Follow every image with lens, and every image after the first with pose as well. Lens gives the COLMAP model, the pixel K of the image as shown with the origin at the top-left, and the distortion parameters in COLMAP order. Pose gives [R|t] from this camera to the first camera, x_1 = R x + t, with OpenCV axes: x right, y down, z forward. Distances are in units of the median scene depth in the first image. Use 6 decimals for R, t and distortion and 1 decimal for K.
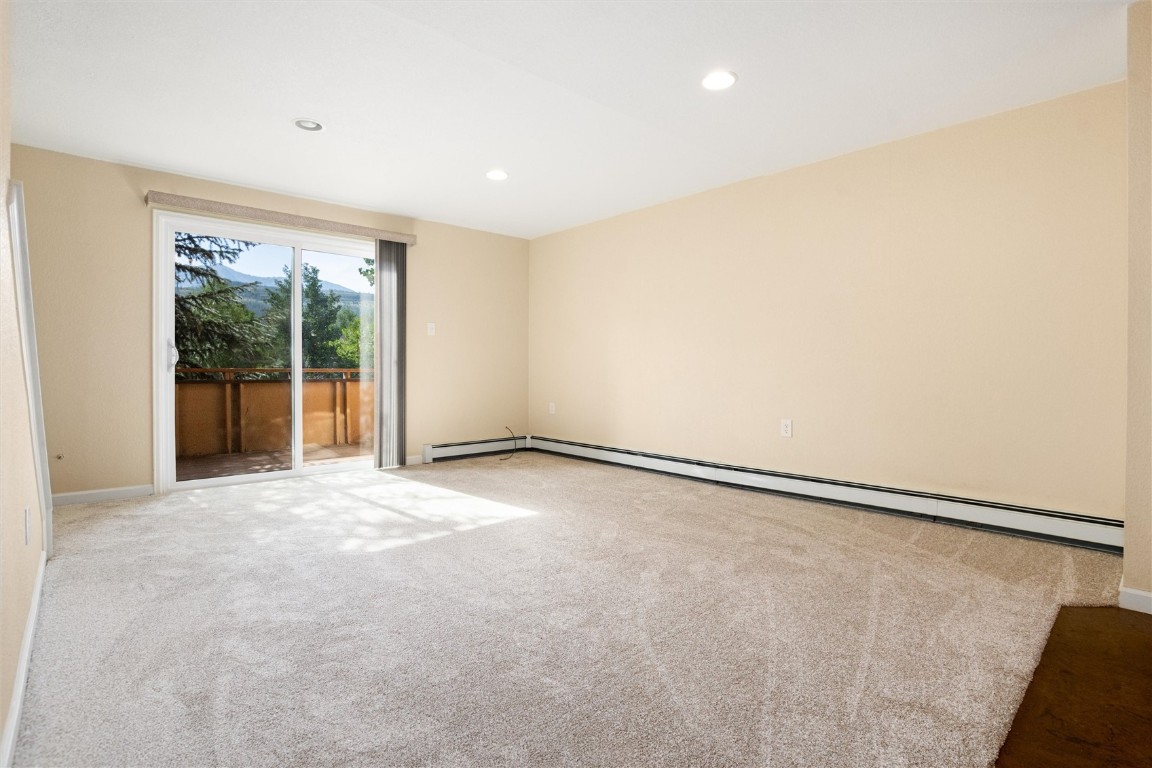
lens RADIAL K [[560.9, 0, 566.8], [0, 560.9, 374.0], [0, 0, 1]] dist [-0.026056, 0.001574]
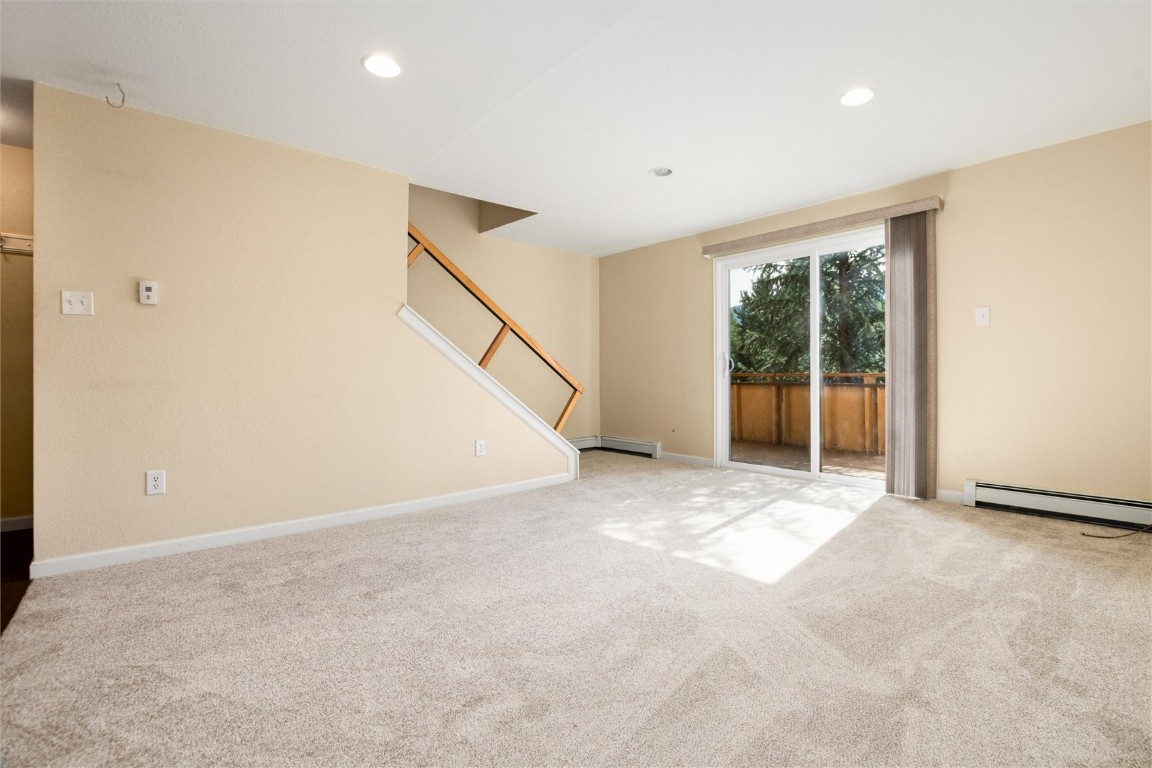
lens RADIAL K [[509.2, 0, 584.3], [0, 509.2, 368.7], [0, 0, 1]] dist [-0.031181, -0.000404]
pose [[0.004793, -0.010716, -0.999931, 0.450395], [-0.001758, 0.999941, -0.010724, -0.008538], [0.999987, 0.001809, 0.004774, 0.596700]]
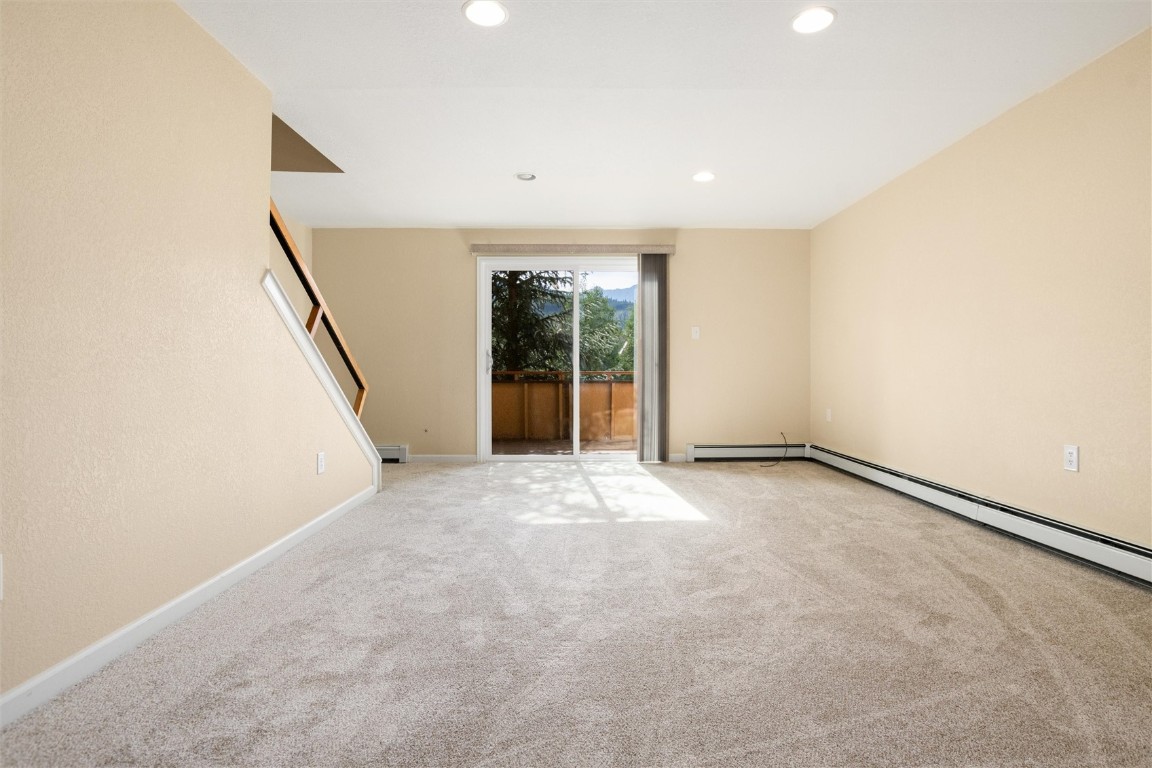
lens RADIAL K [[560.9, 0, 572.0], [0, 560.9, 374.8], [0, 0, 1]] dist [-0.026056, 0.001574]
pose [[0.749256, 0.000723, -0.662280, 0.322651], [-0.002634, 0.999995, -0.001888, 0.000238], [0.662275, 0.003159, 0.749254, 0.090340]]
